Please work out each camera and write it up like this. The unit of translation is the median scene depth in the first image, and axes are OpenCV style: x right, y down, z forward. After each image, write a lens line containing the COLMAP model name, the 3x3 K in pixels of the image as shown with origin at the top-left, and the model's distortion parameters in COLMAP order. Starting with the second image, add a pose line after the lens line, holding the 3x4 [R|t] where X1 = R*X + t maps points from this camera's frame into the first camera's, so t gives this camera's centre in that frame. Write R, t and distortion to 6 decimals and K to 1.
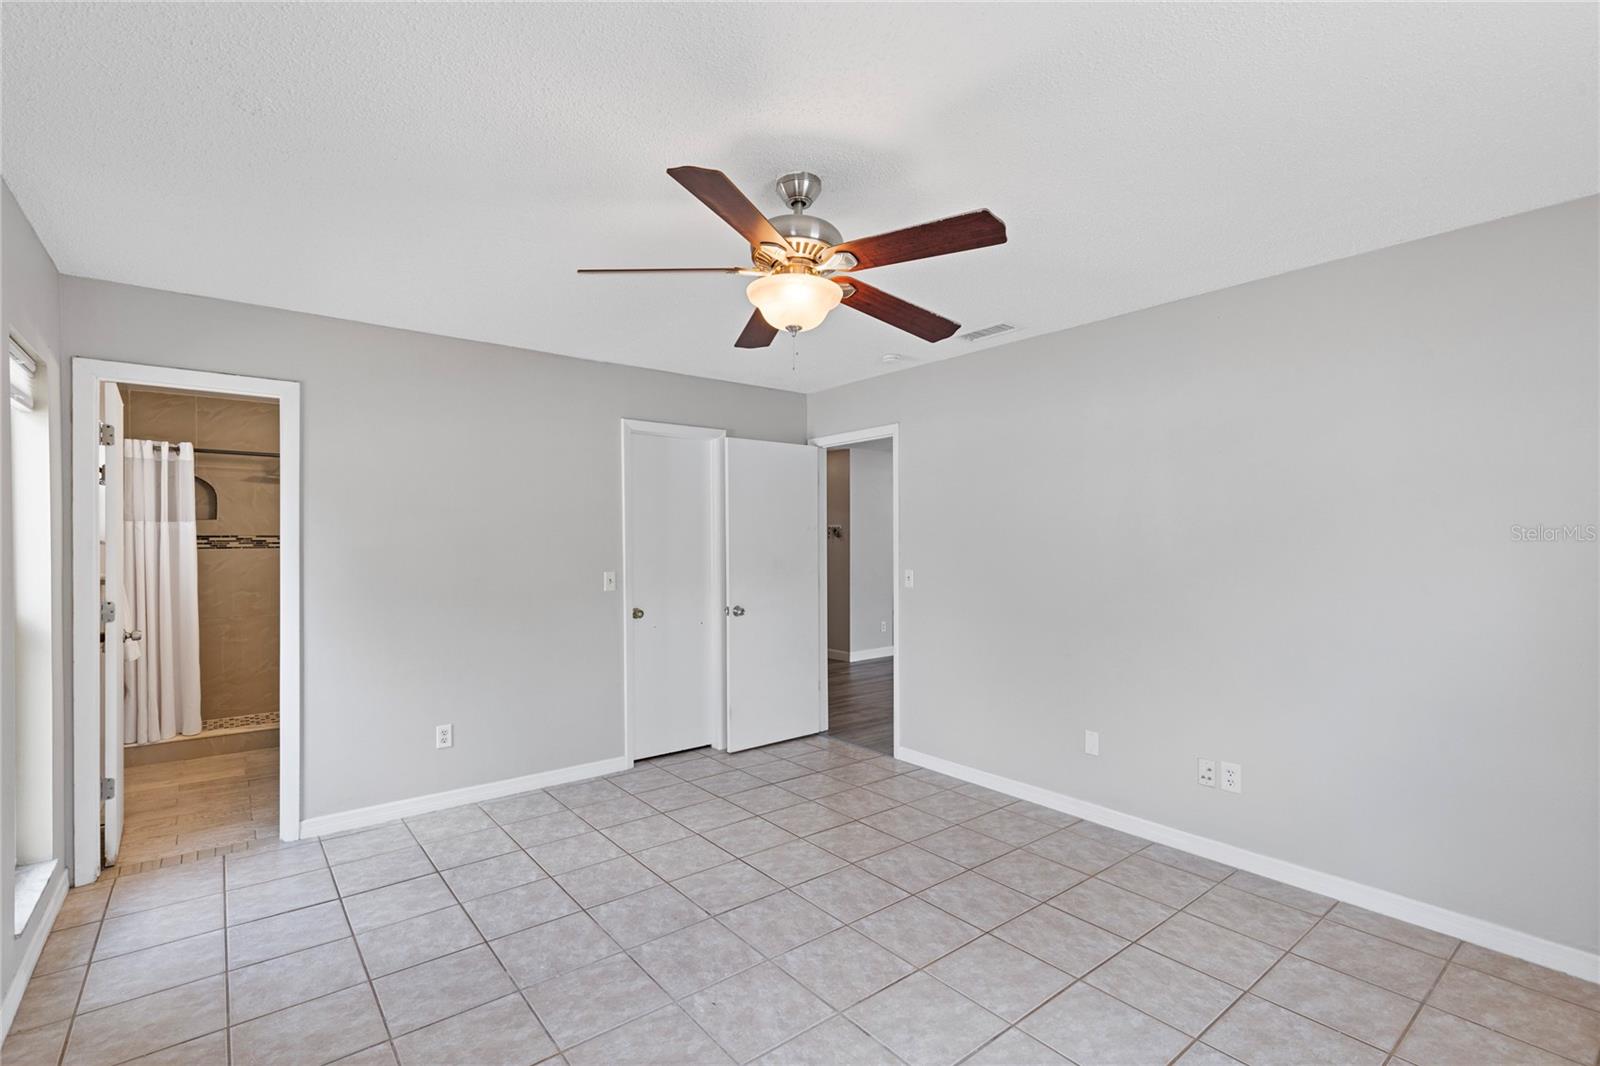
lens RADIAL K [[726.3, 0, 801.3], [0, 726.3, 531.6], [0, 0, 1]] dist [0.006589, -0.000084]
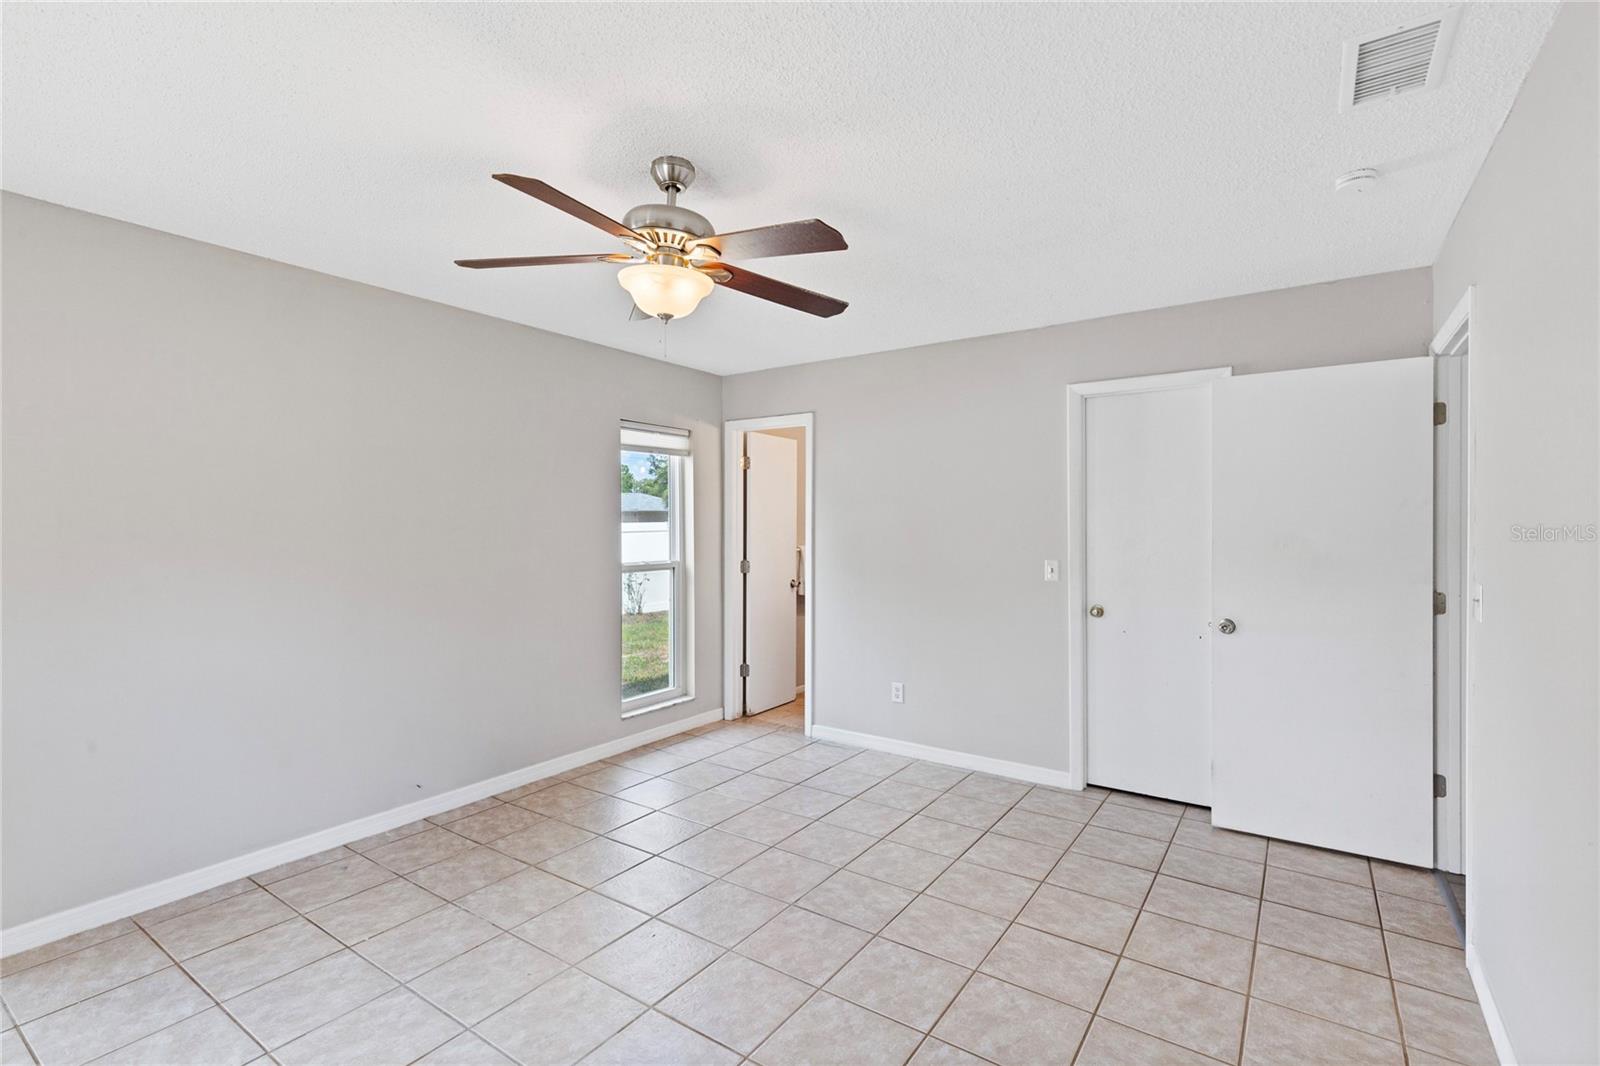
lens RADIAL K [[742.1, 0, 797.5], [0, 742.1, 524.9], [0, 0, 1]] dist [0.017684, -0.000928]
pose [[0.282414, 0.002938, -0.959288, 0.662370], [0.013685, 0.999881, 0.007091, 0.001579], [0.959195, -0.015131, 0.282340, 0.560366]]
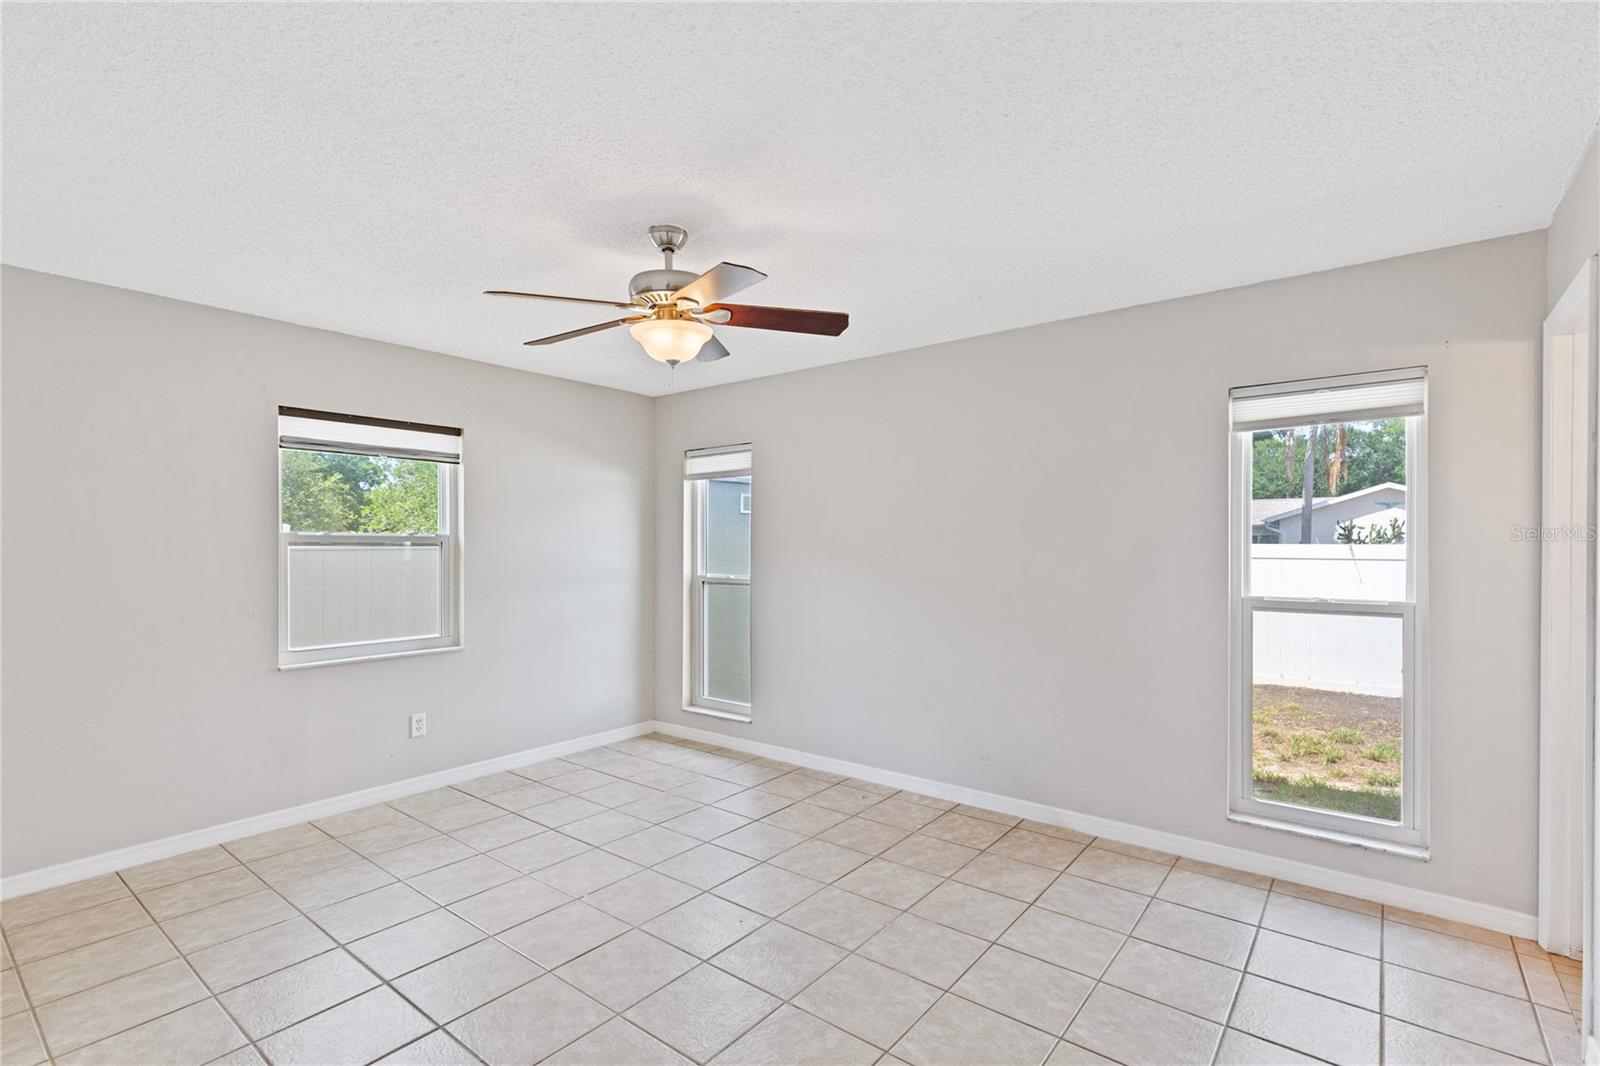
lens RADIAL K [[740.9, 0, 798.4], [0, 740.9, 552.3], [0, 0, 1]] dist [-0.000456, -0.000194]
pose [[-0.976521, 0.002346, -0.215409, 0.032636], [0.004687, 0.999935, -0.010360, 0.027928], [0.215371, -0.011126, -0.976469, 1.400054]]
